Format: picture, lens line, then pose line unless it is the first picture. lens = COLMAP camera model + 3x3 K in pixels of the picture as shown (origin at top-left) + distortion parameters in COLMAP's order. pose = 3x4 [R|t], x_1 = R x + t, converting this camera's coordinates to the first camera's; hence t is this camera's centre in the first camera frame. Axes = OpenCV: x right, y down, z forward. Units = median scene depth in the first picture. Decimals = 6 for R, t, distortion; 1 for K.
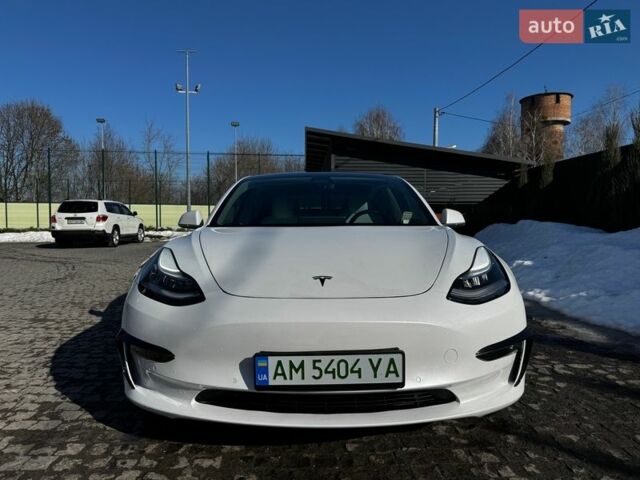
lens RADIAL K [[447.9, 0, 321.2], [0, 447.9, 237.2], [0, 0, 1]] dist [0.007375, -0.008040]
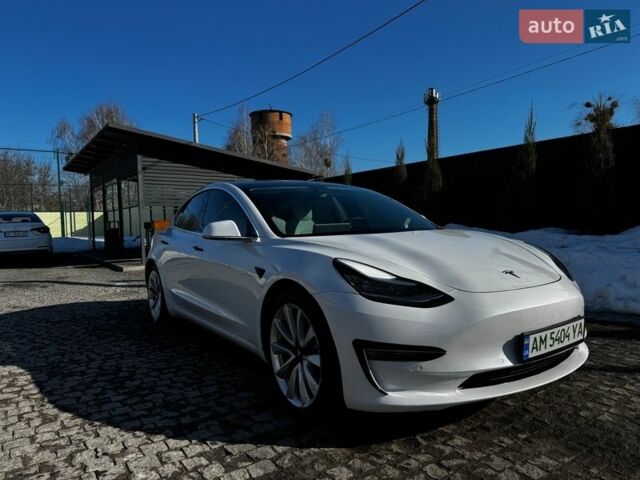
lens RADIAL K [[448.8, 0, 322.6], [0, 448.8, 238.7], [0, 0, 1]] dist [0.002098, -0.002608]
pose [[0.833376, -0.036353, 0.551509, -0.171807], [0.040781, 0.999159, 0.004237, -0.004977], [-0.551199, 0.018960, 0.834158, 0.033687]]
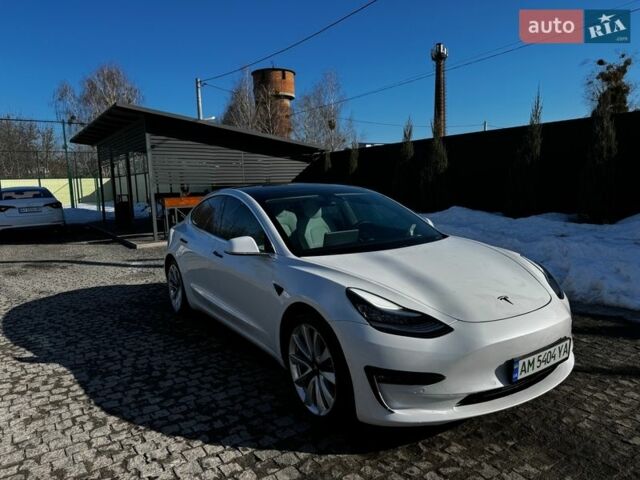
lens RADIAL K [[447.9, 0, 321.2], [0, 447.9, 237.2], [0, 0, 1]] dist [0.007375, -0.008040]
pose [[0.839948, -0.086482, 0.535731, -0.185201], [0.045940, 0.995008, 0.088594, -0.038347], [-0.540719, -0.049803, 0.839728, 0.019096]]
